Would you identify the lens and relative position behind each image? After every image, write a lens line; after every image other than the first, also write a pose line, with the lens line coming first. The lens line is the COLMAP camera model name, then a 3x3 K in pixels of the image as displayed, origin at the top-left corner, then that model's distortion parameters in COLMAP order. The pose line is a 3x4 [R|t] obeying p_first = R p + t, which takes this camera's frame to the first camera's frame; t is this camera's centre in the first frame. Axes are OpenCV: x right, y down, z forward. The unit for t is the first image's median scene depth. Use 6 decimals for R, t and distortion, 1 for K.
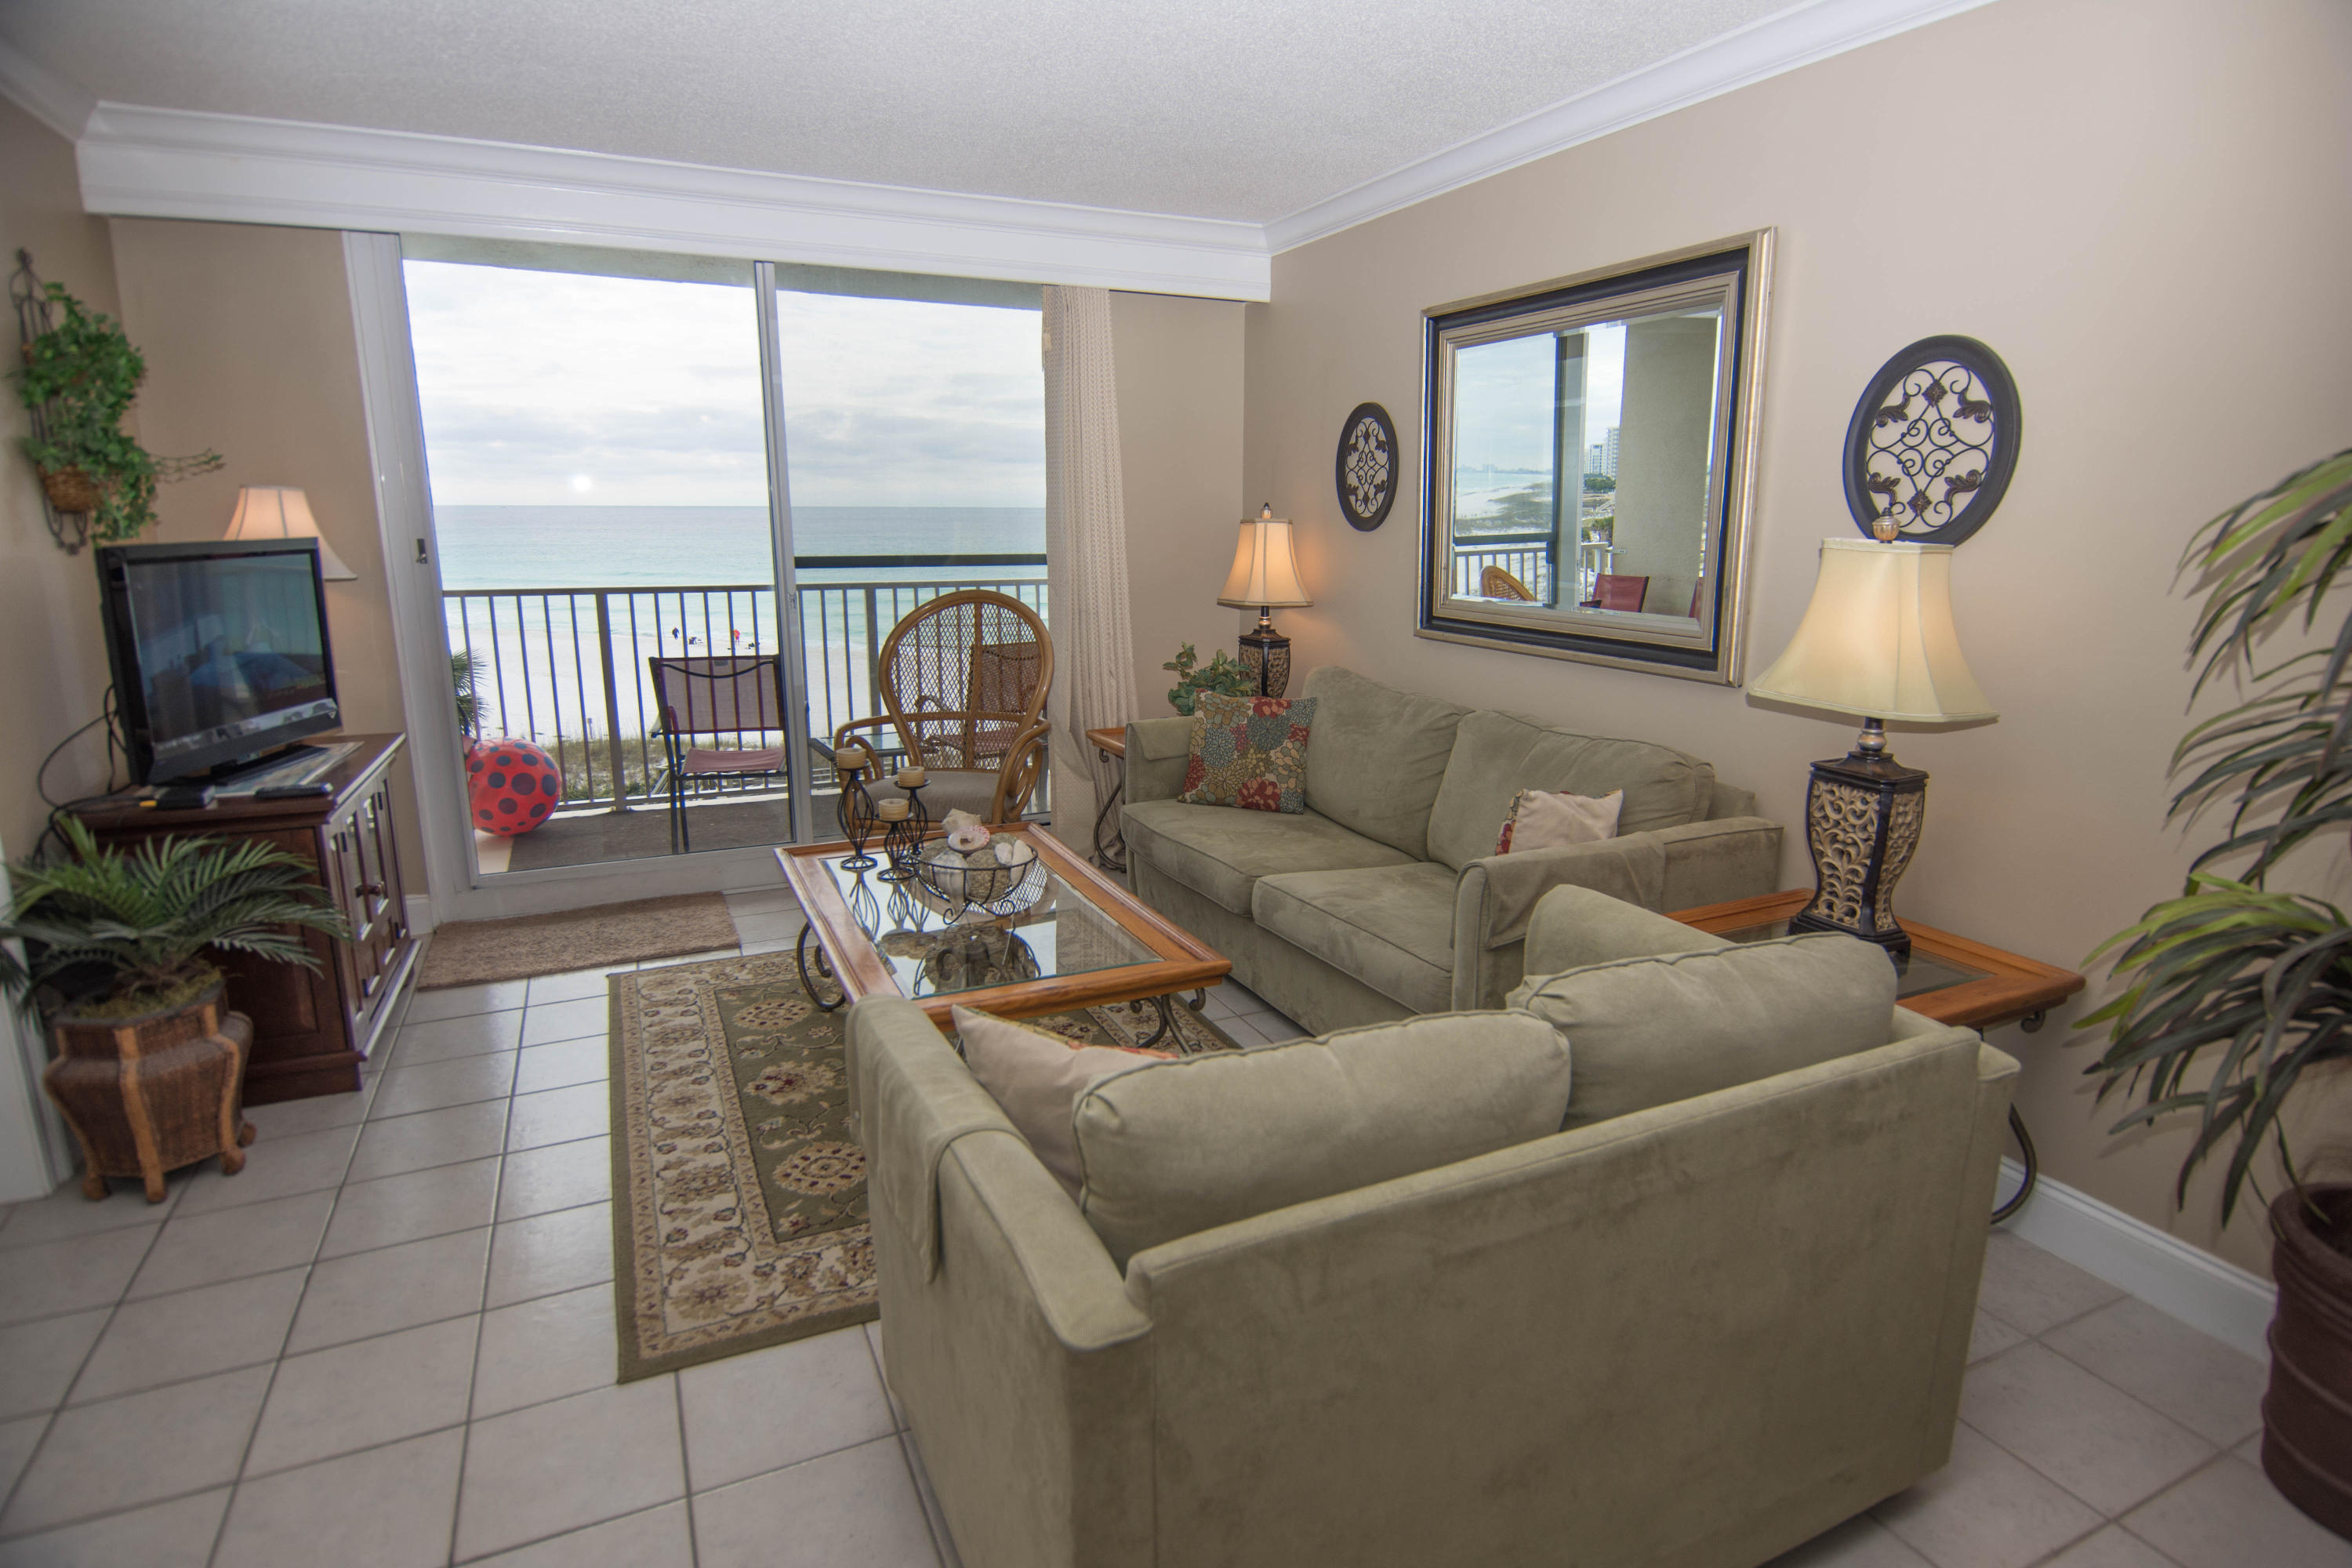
lens RADIAL K [[1238.8, 0, 1195.7], [0, 1238.8, 784.0], [0, 0, 1]] dist [0.005917, -0.020342]
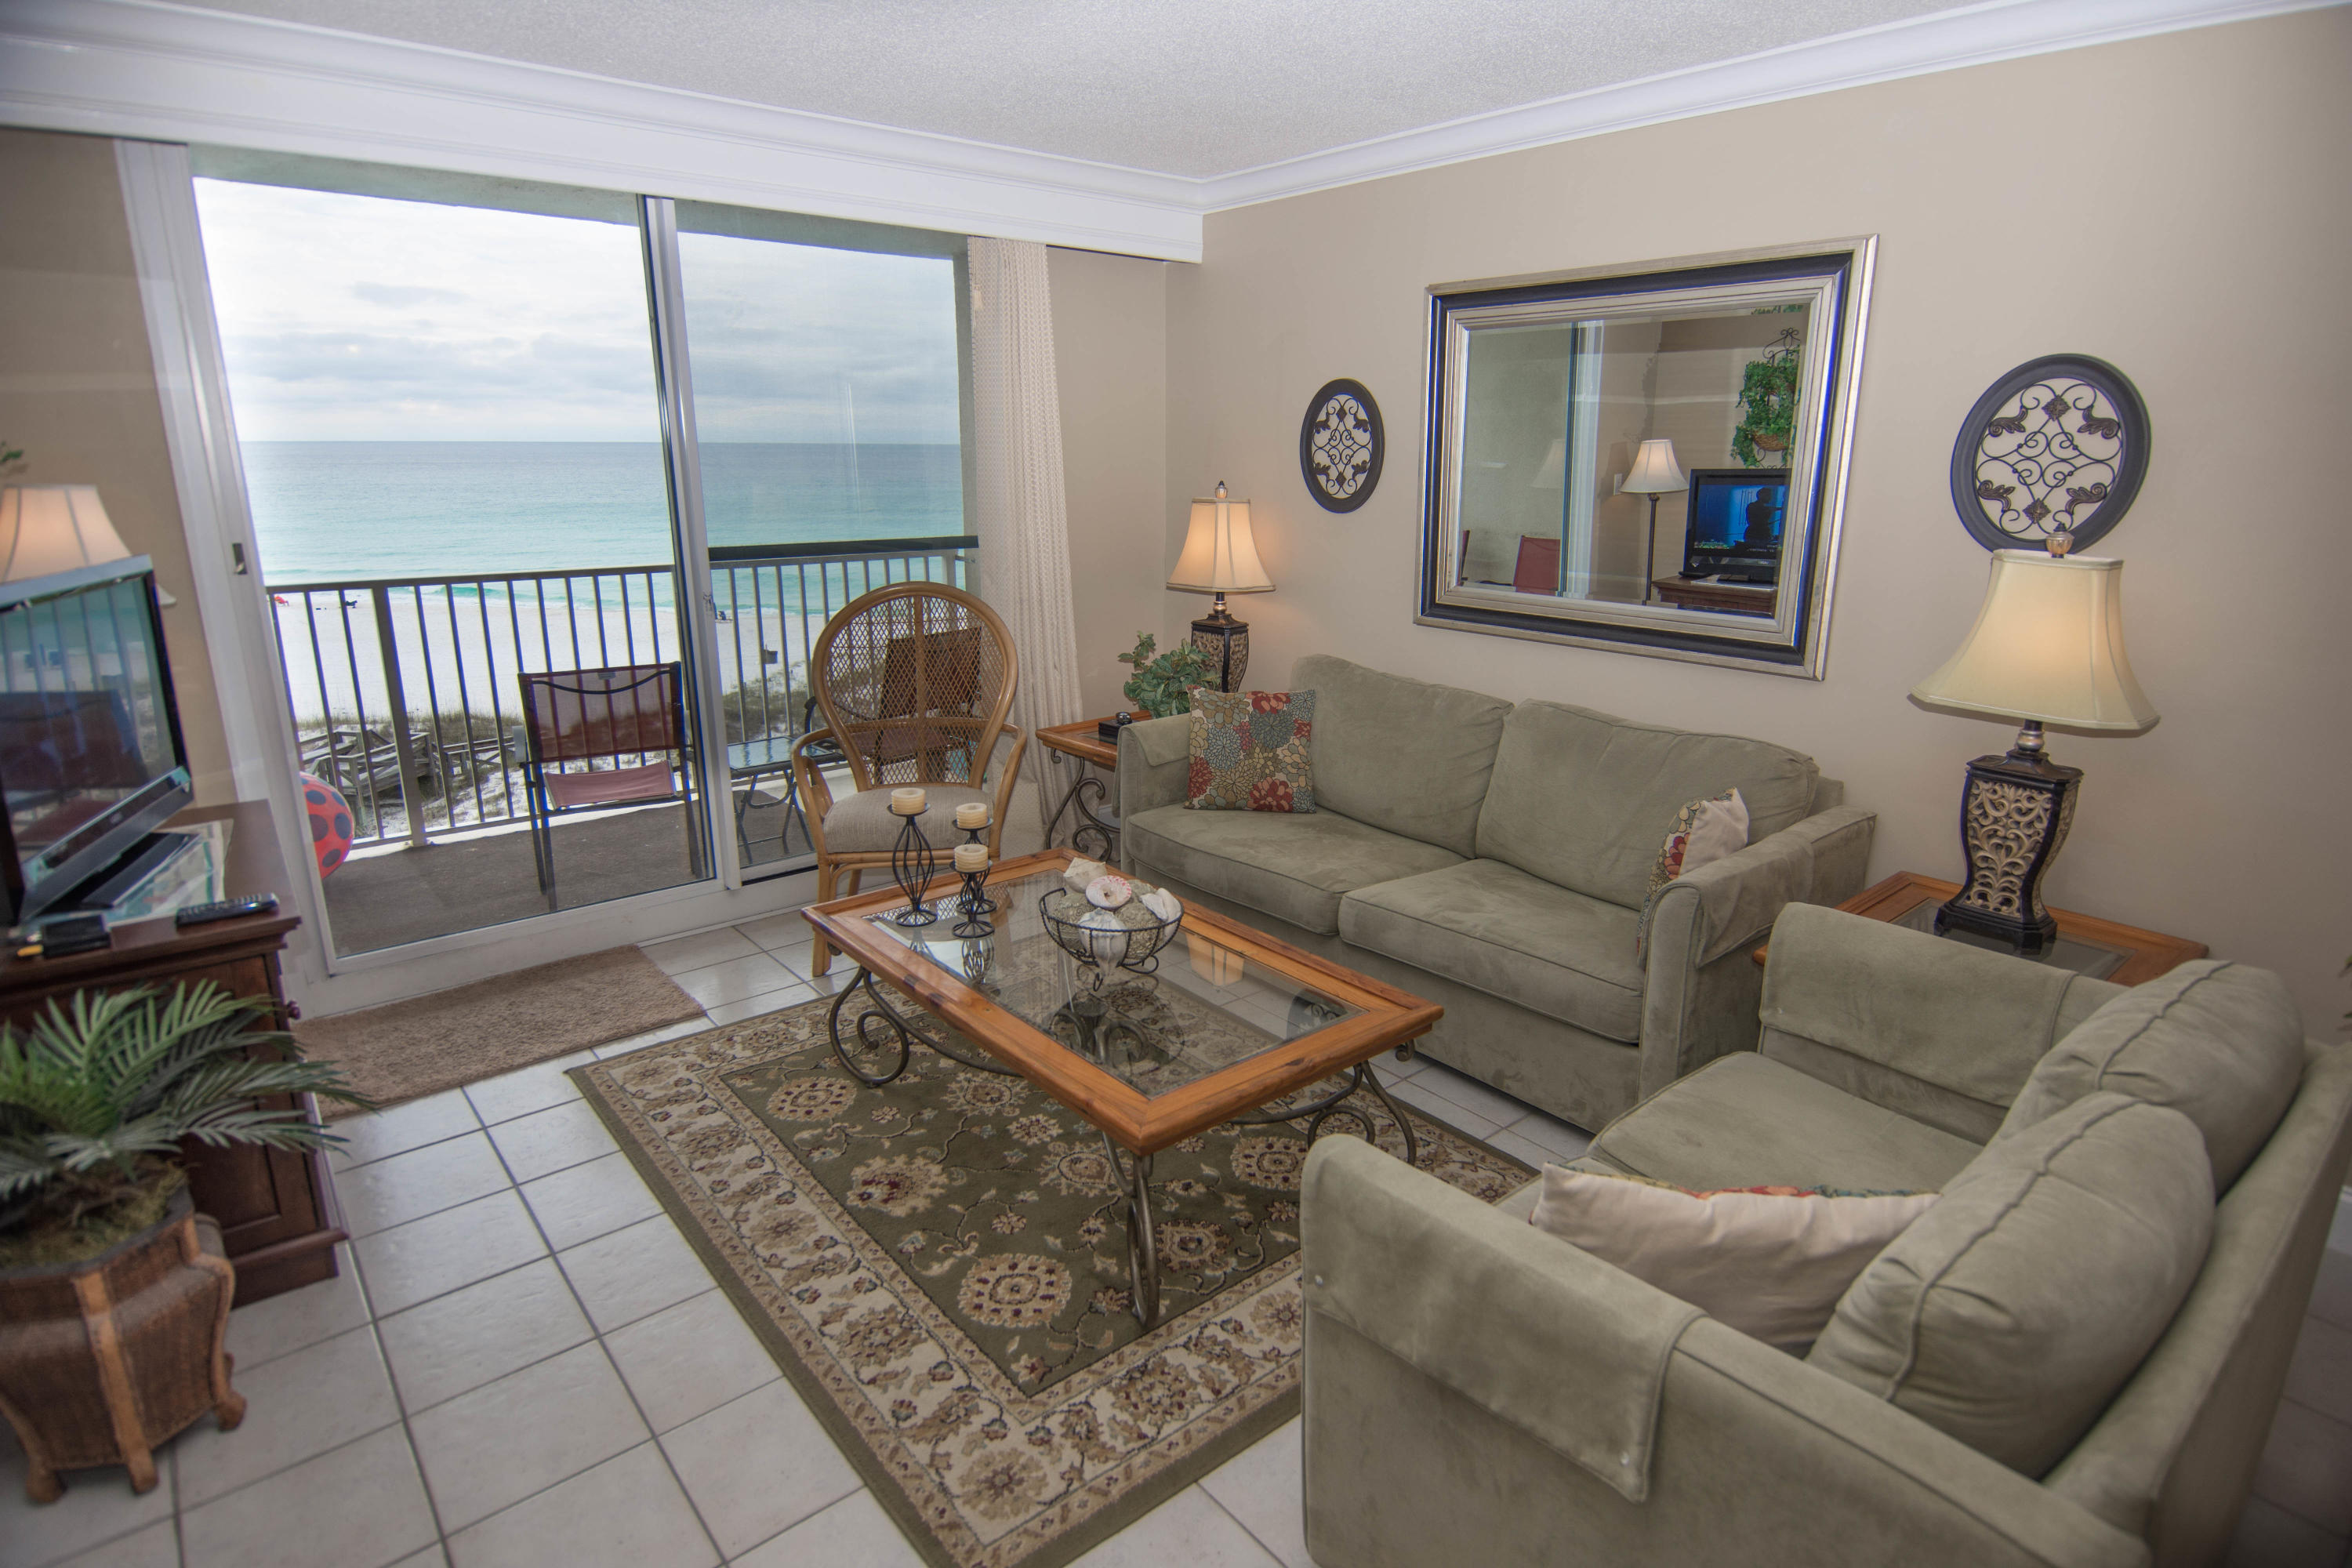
lens RADIAL K [[1238.8, 0, 1195.7], [0, 1238.8, 784.0], [0, 0, 1]] dist [0.005917, -0.020342]
pose [[0.965993, -0.065981, 0.250009, -0.325998], [0.053791, 0.997020, 0.055287, -0.075627], [-0.252912, -0.039959, 0.966664, 0.123023]]
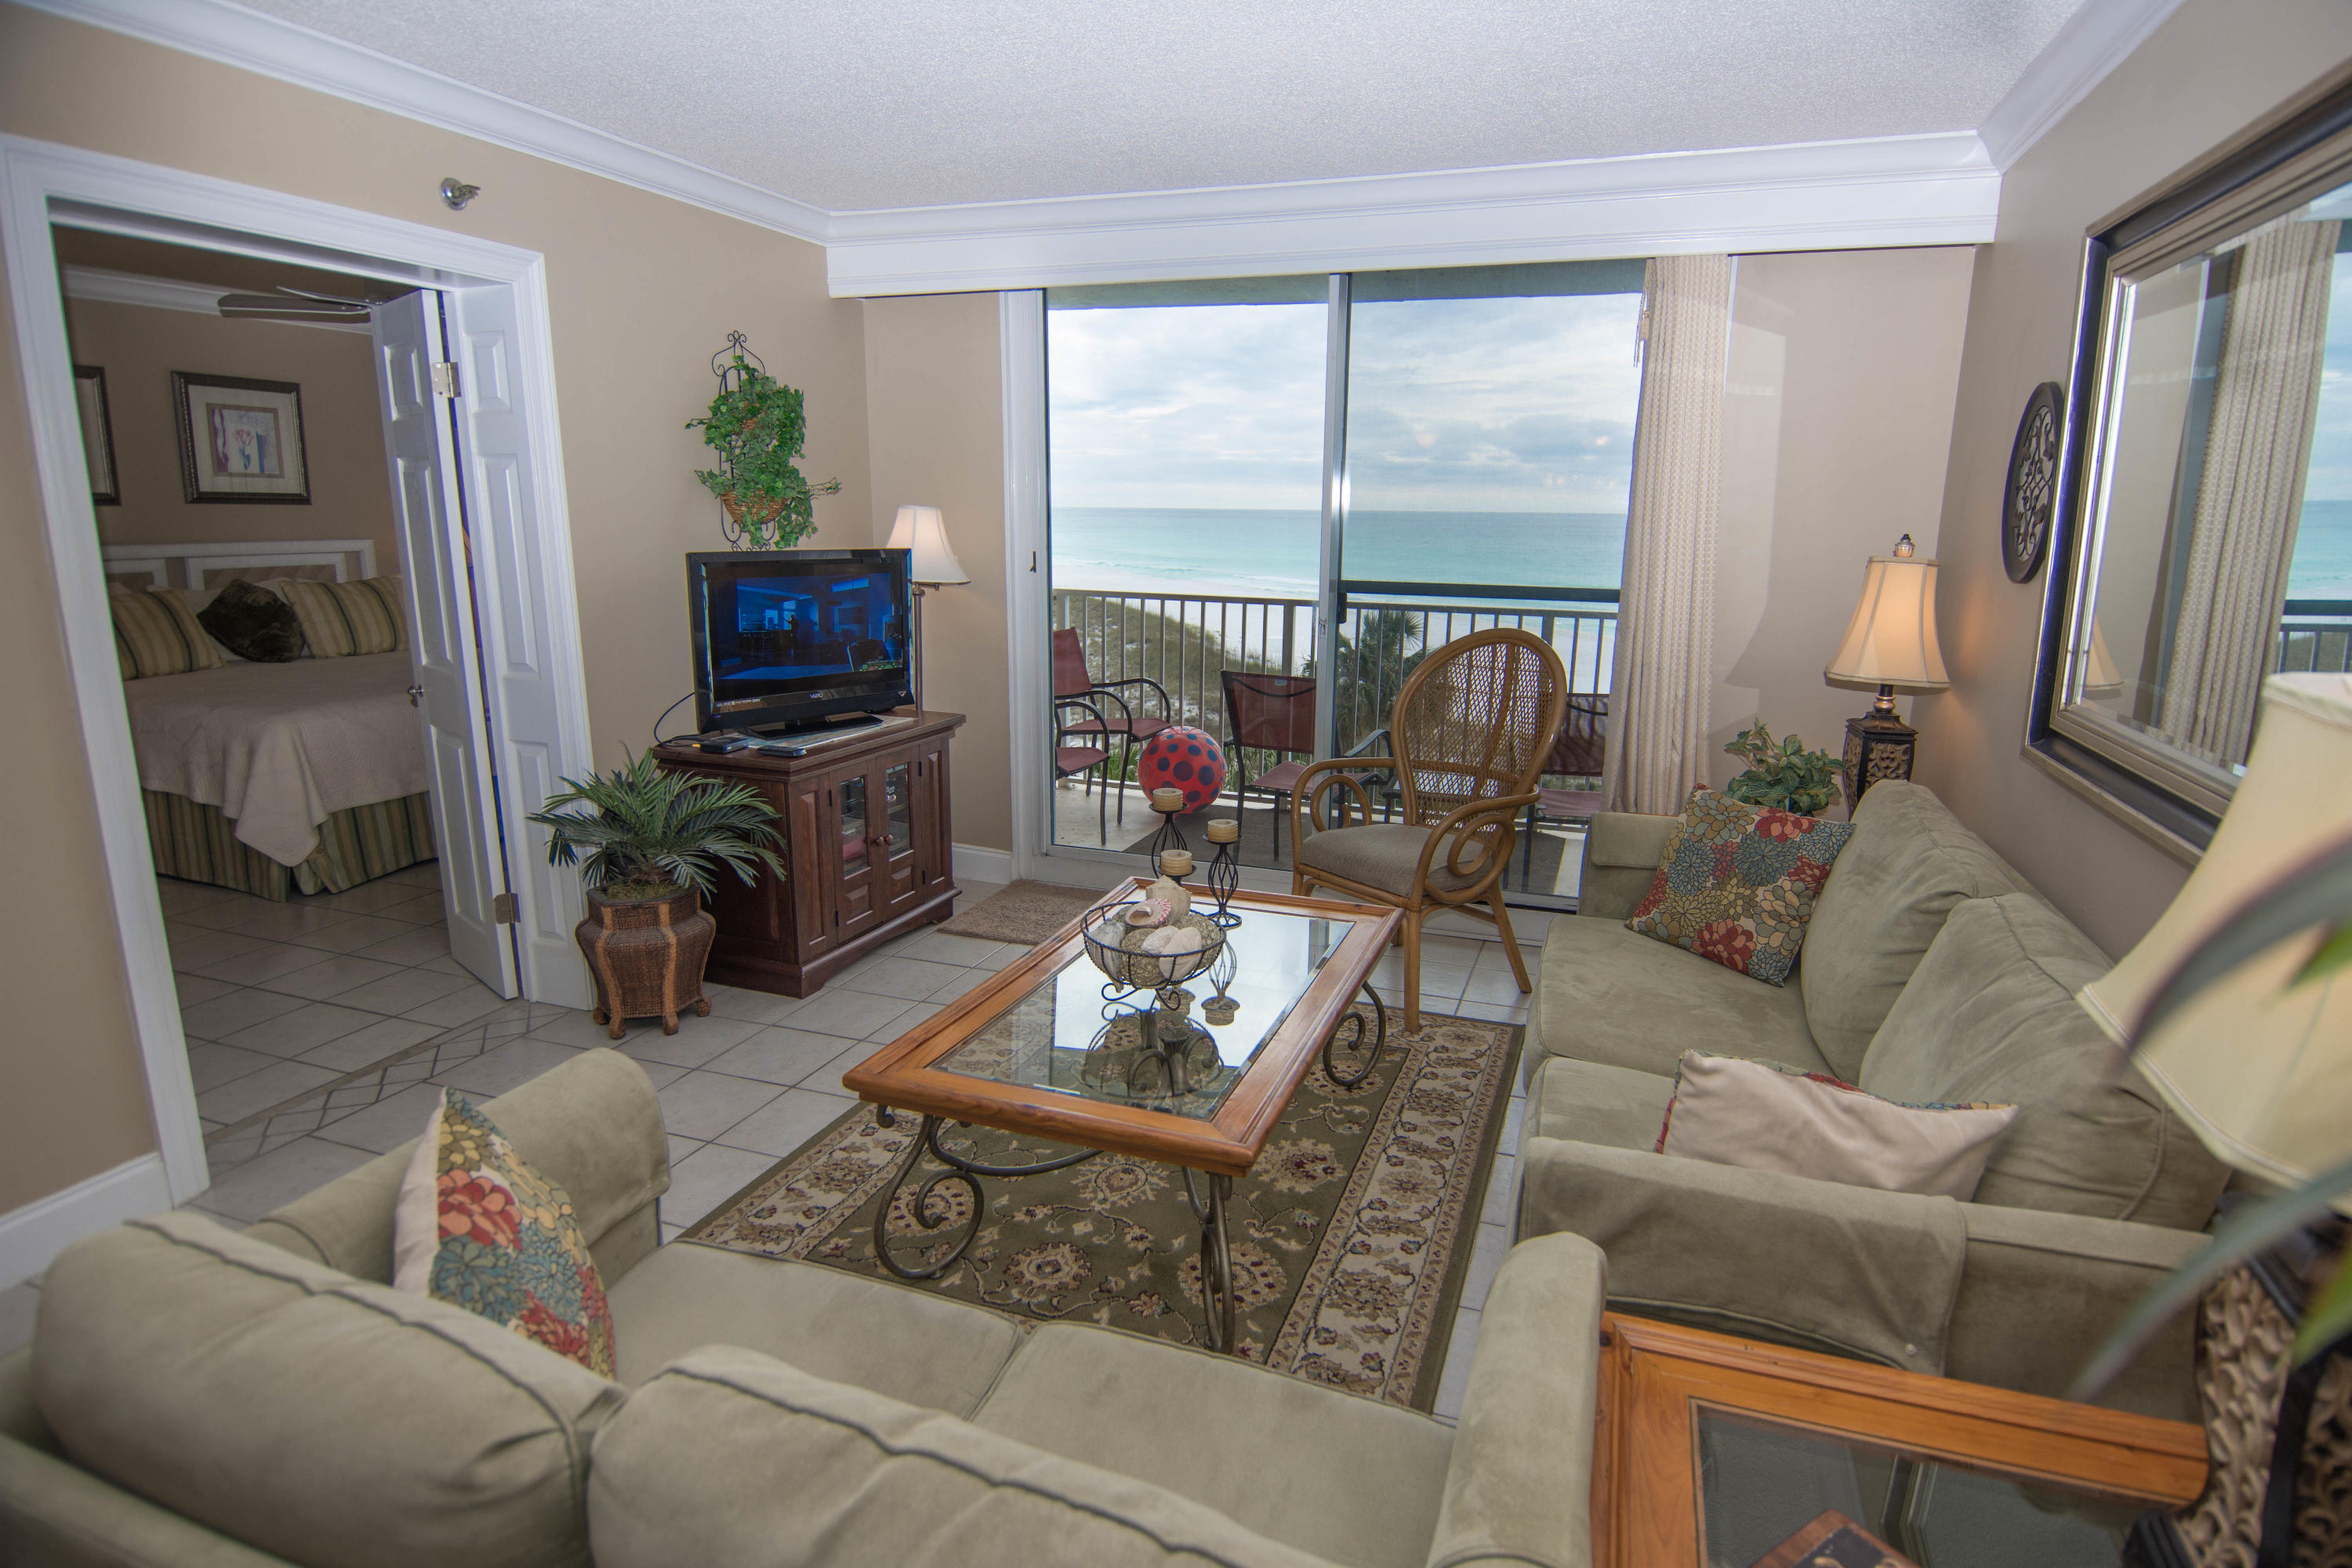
lens RADIAL K [[1238.8, 0, 1195.7], [0, 1238.8, 784.0], [0, 0, 1]] dist [0.005917, -0.020342]
pose [[0.708236, 0.158299, -0.688000, 0.417797], [-0.163279, 0.984843, 0.058517, -0.099294], [0.686835, 0.070892, 0.723348, 0.360973]]
